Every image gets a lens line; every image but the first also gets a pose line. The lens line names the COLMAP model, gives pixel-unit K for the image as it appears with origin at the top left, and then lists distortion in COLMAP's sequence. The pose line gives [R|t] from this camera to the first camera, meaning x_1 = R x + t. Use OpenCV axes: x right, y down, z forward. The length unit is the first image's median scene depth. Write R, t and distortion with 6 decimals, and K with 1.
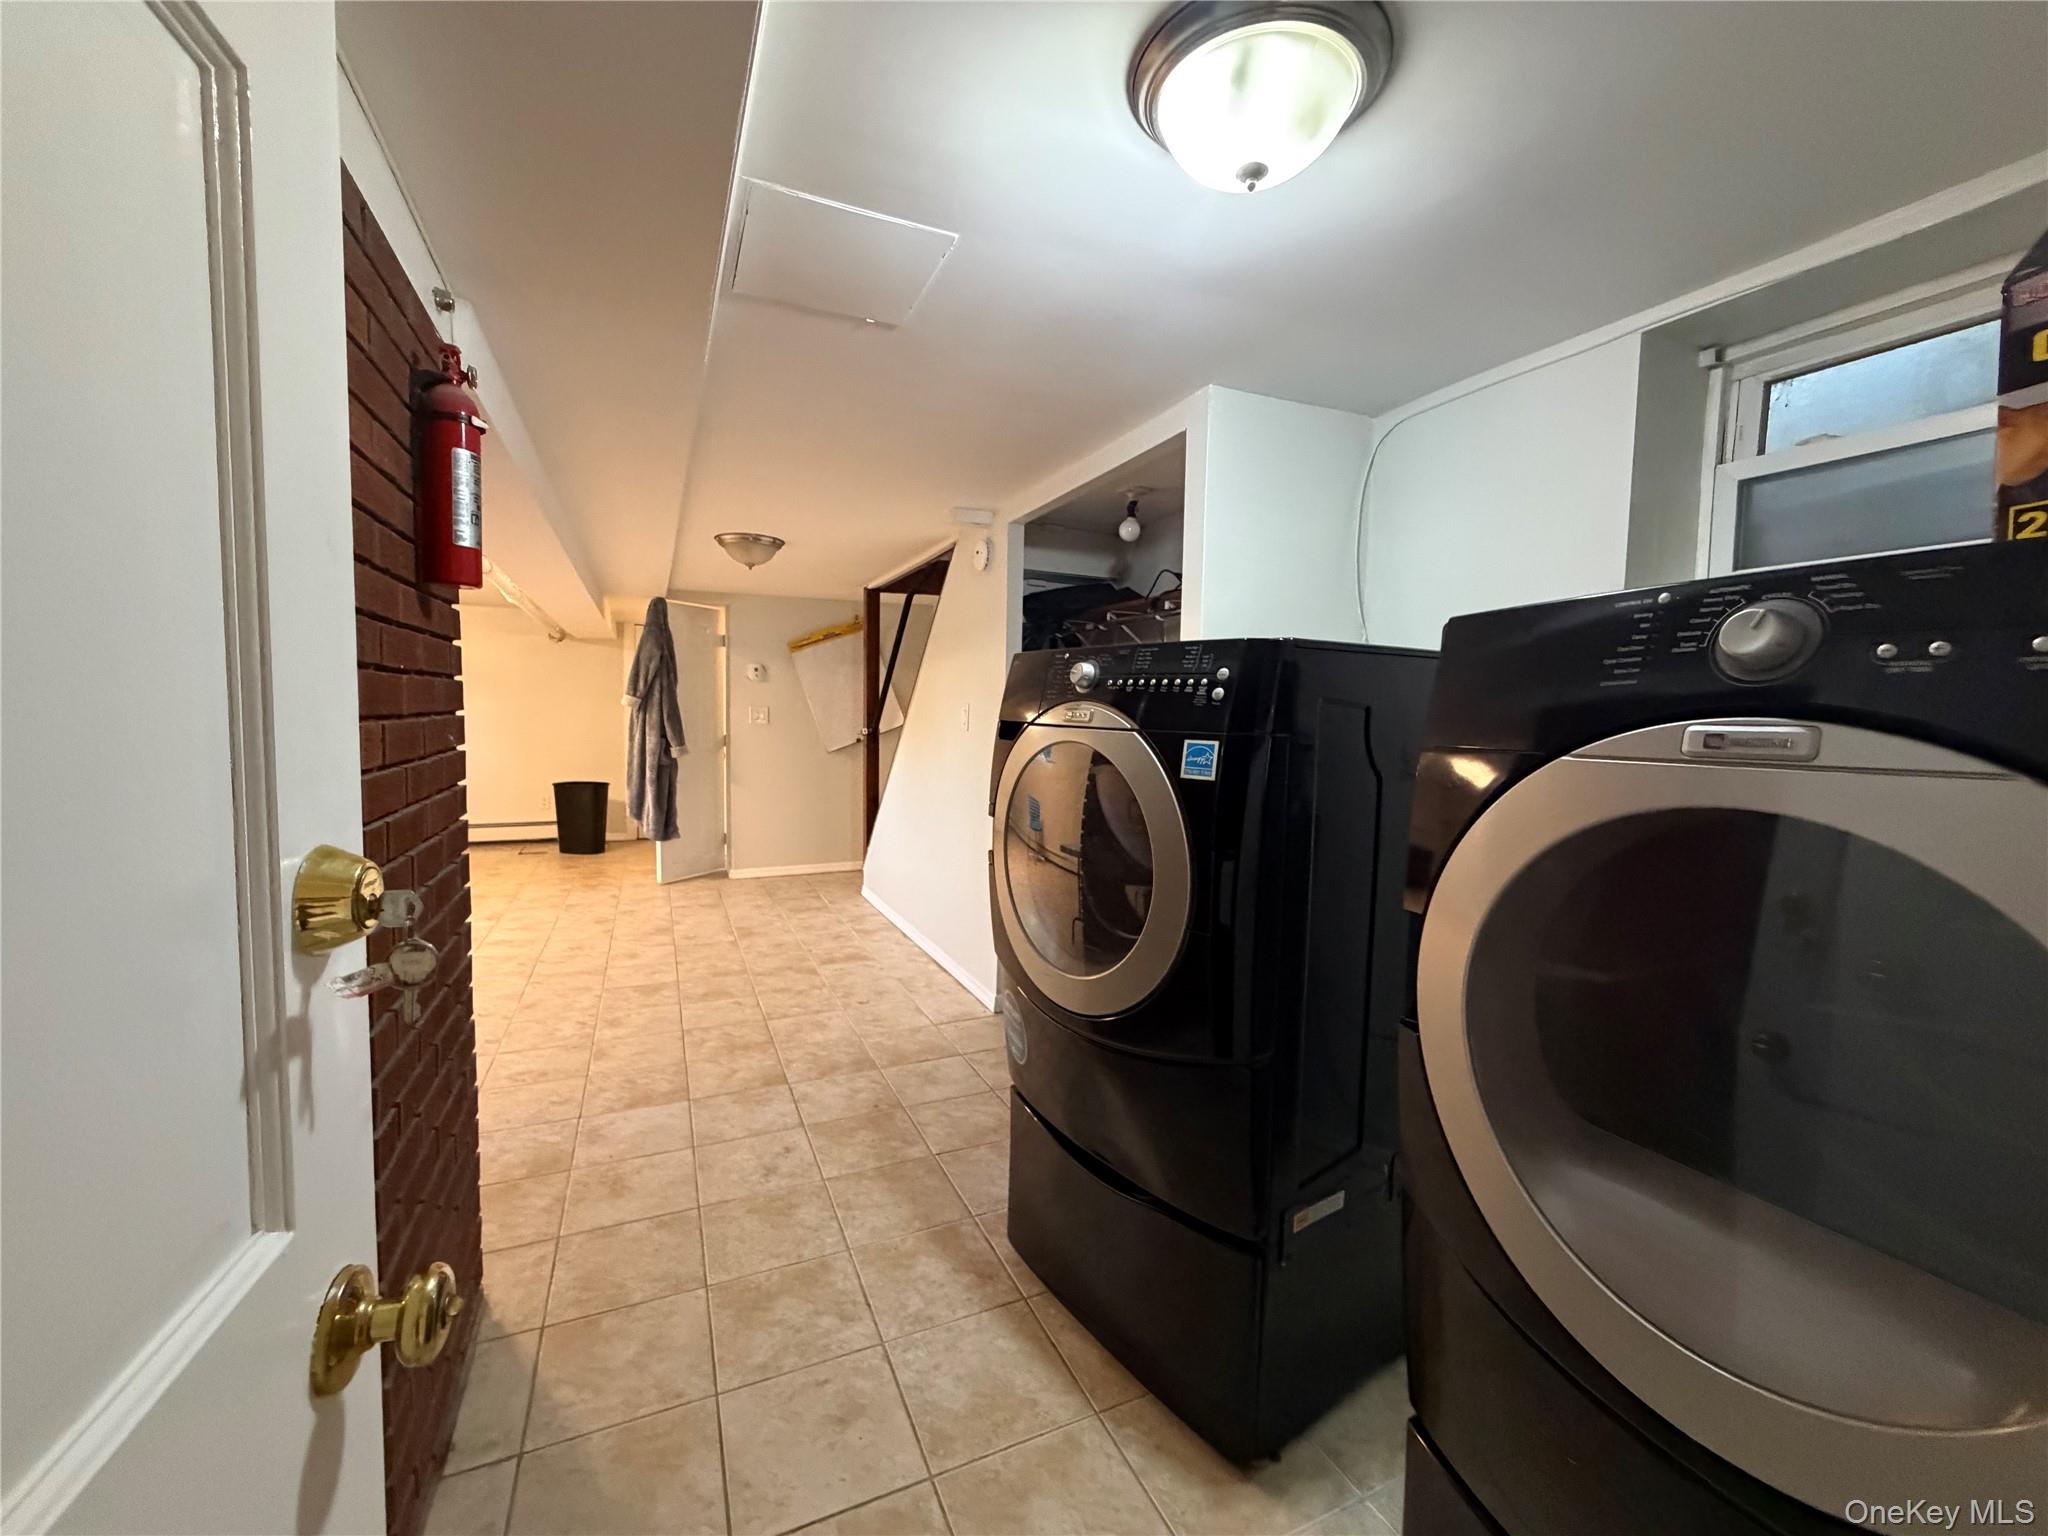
lens RADIAL K [[815.0, 0, 1013.0], [0, 815.0, 765.0], [0, 0, 1]] dist [0.001004, 0.000176]
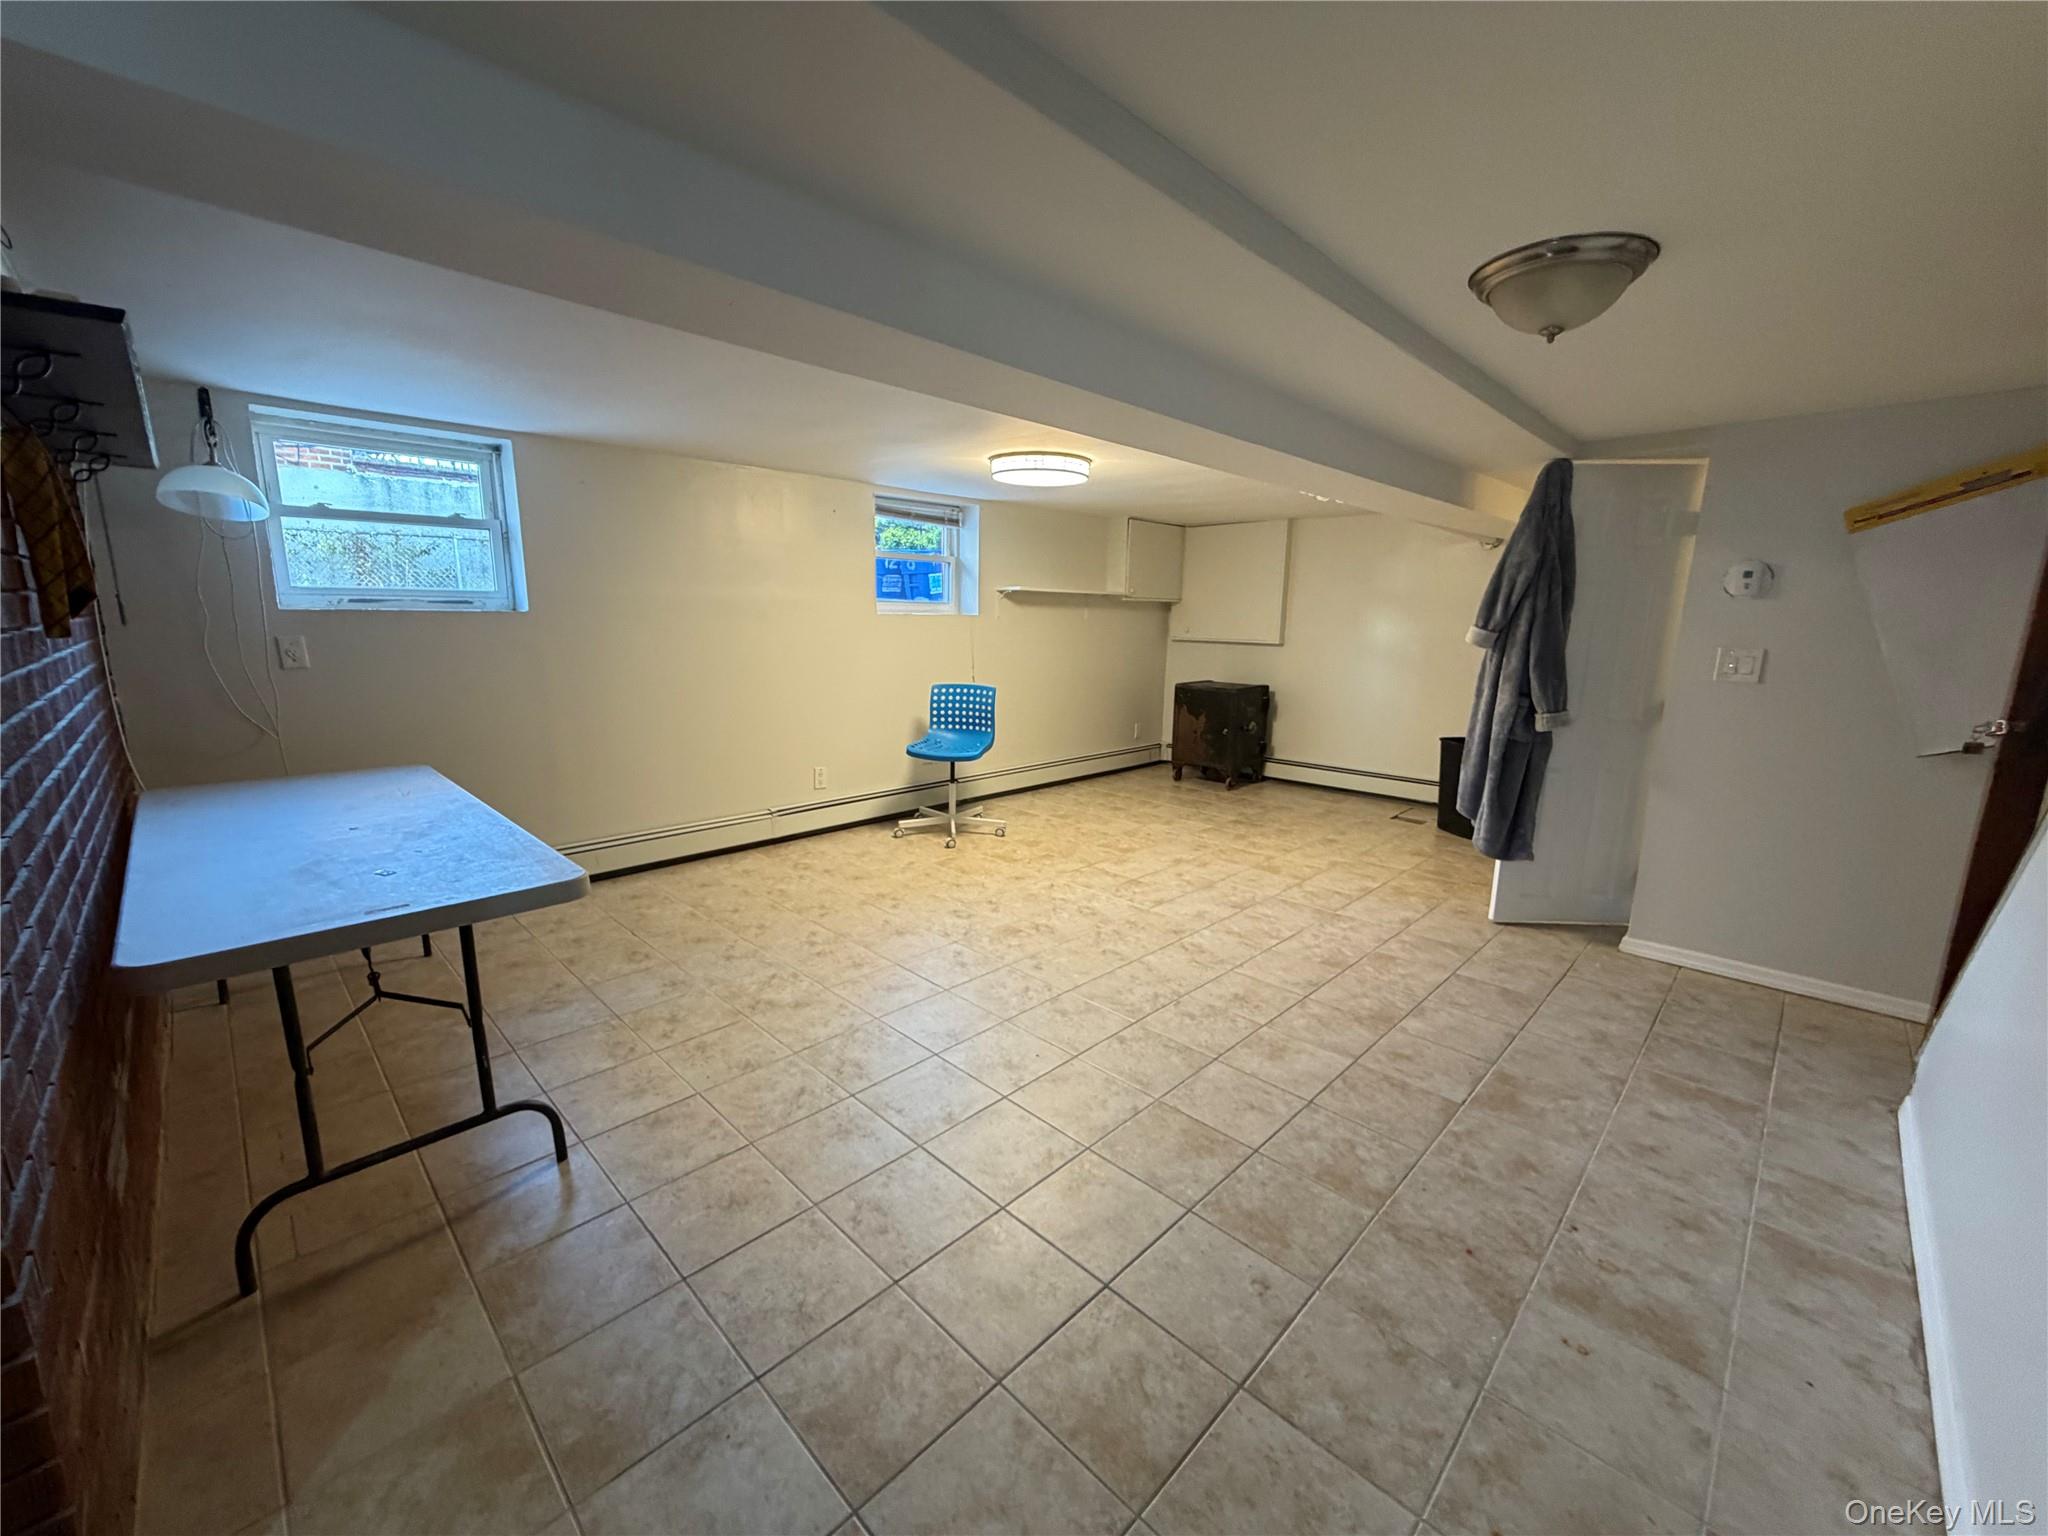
lens RADIAL K [[815.0, 0, 1027.0], [0, 815.0, 771.2], [0, 0, 1]] dist [0.001004, 0.000176]
pose [[0.368976, 0.167841, -0.914159, 0.002326], [-0.070675, 0.985779, 0.152464, -0.060637], [0.926748, 0.008352, 0.375591, 0.566396]]
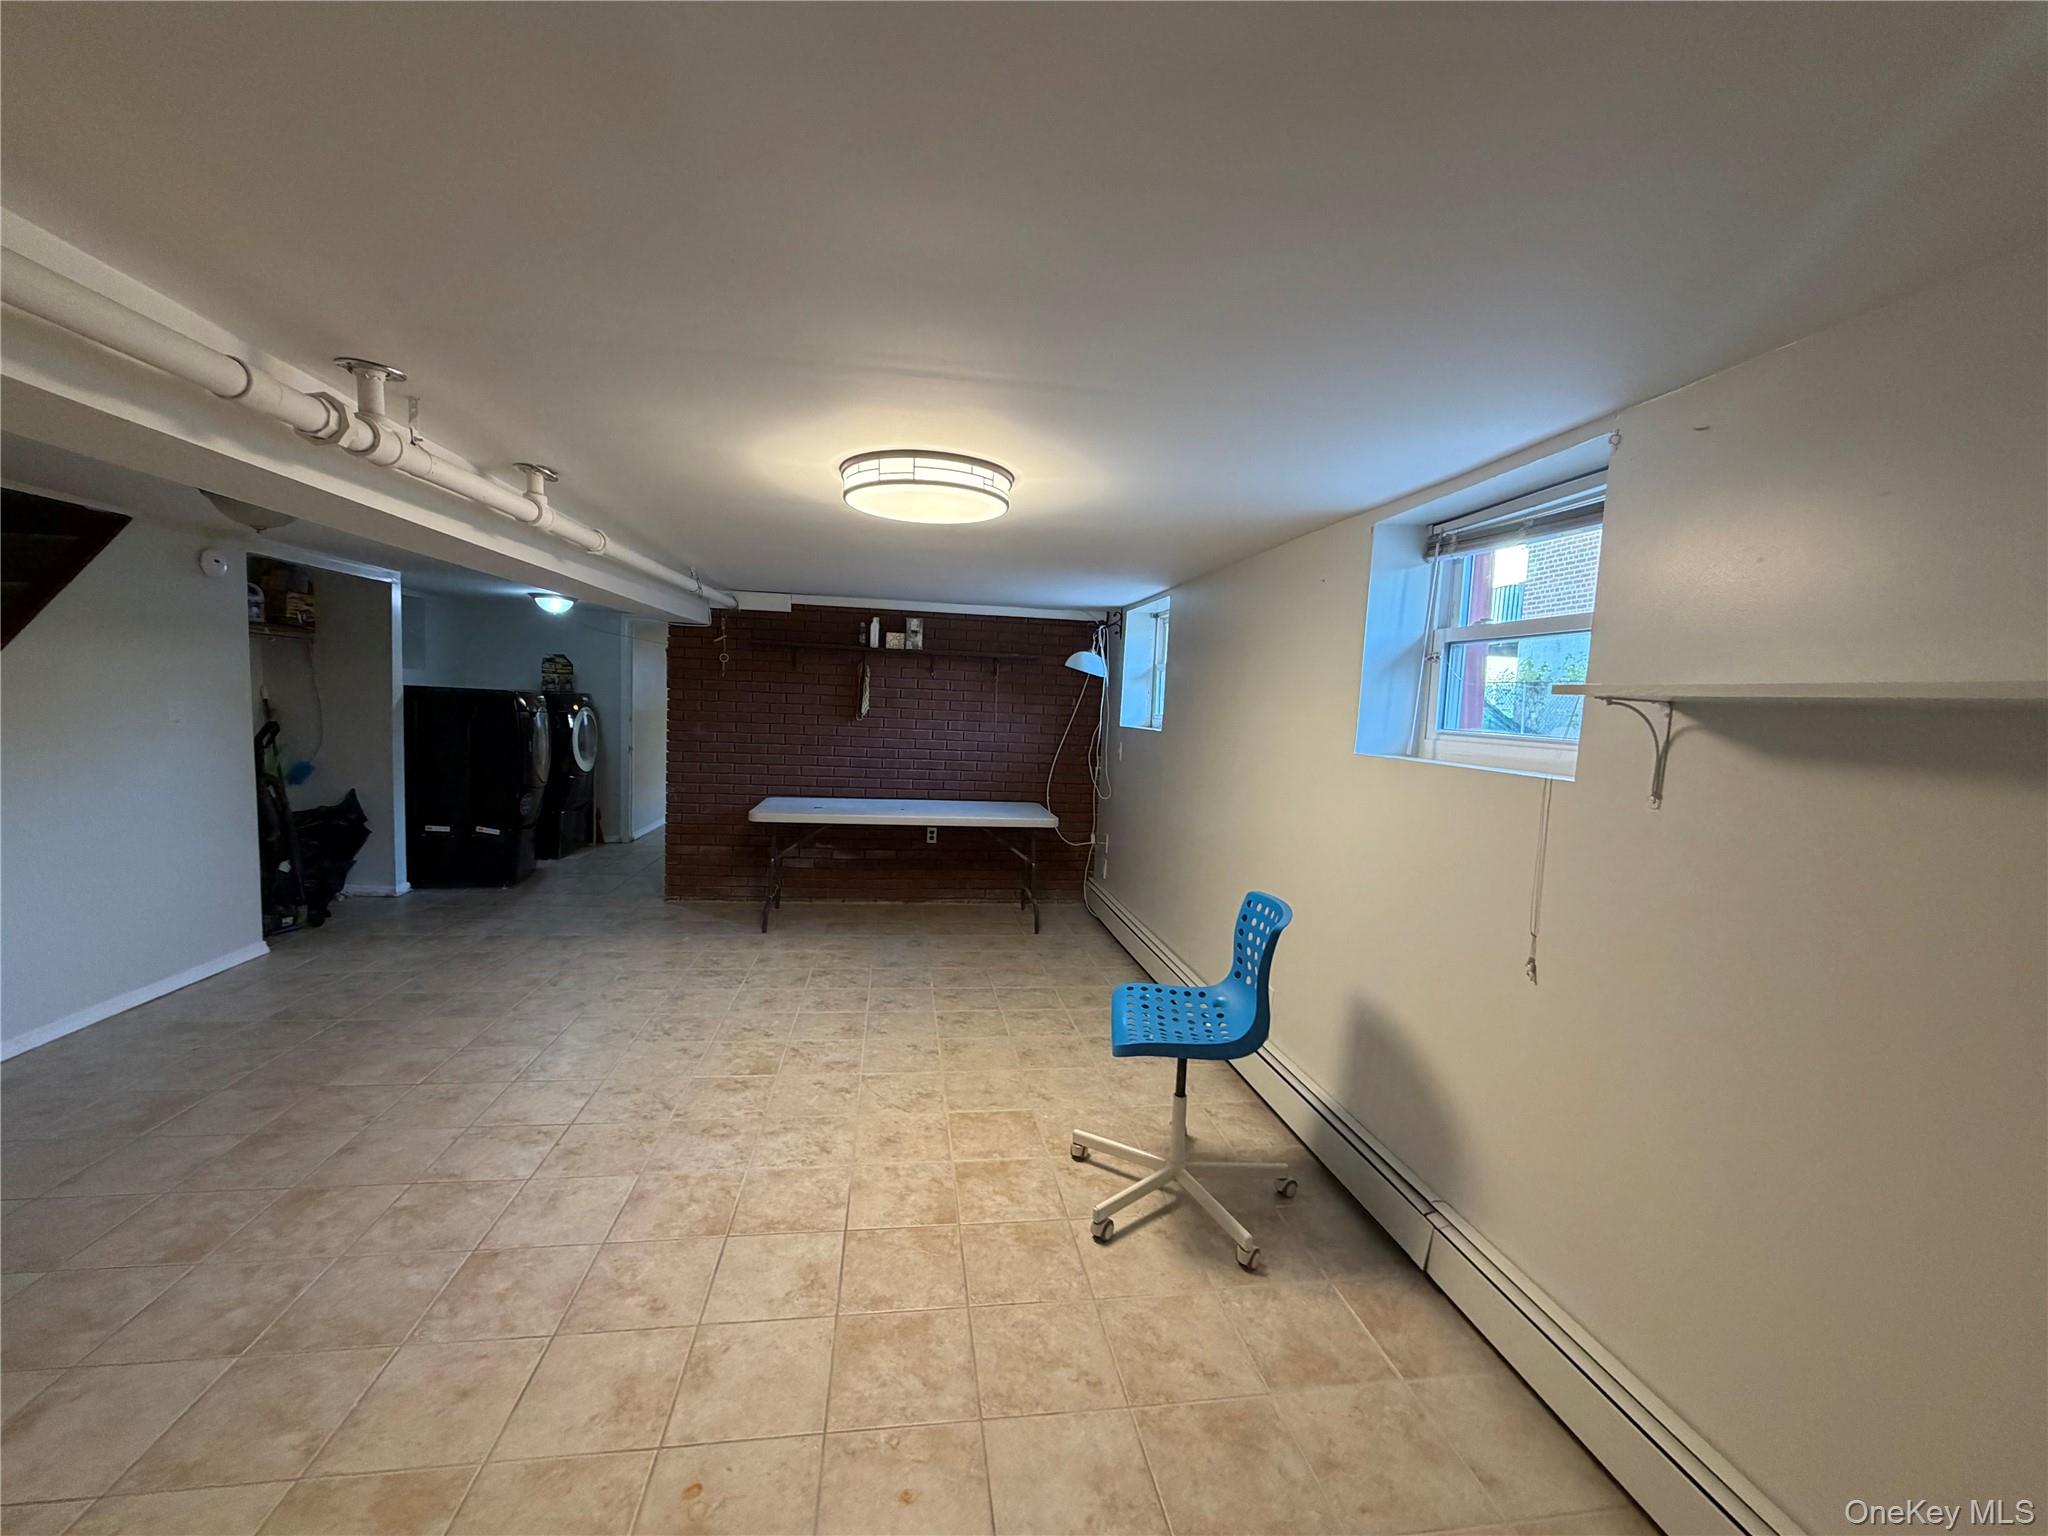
lens RADIAL K [[815.0, 0, 1019.3], [0, 815.0, 766.8], [0, 0, 1]] dist [0.001004, 0.000176]
pose [[-0.960998, -0.082738, 0.263890, -1.137971], [-0.044327, 0.987944, 0.148328, -0.164181], [-0.272981, 0.130845, -0.953080, 1.473822]]
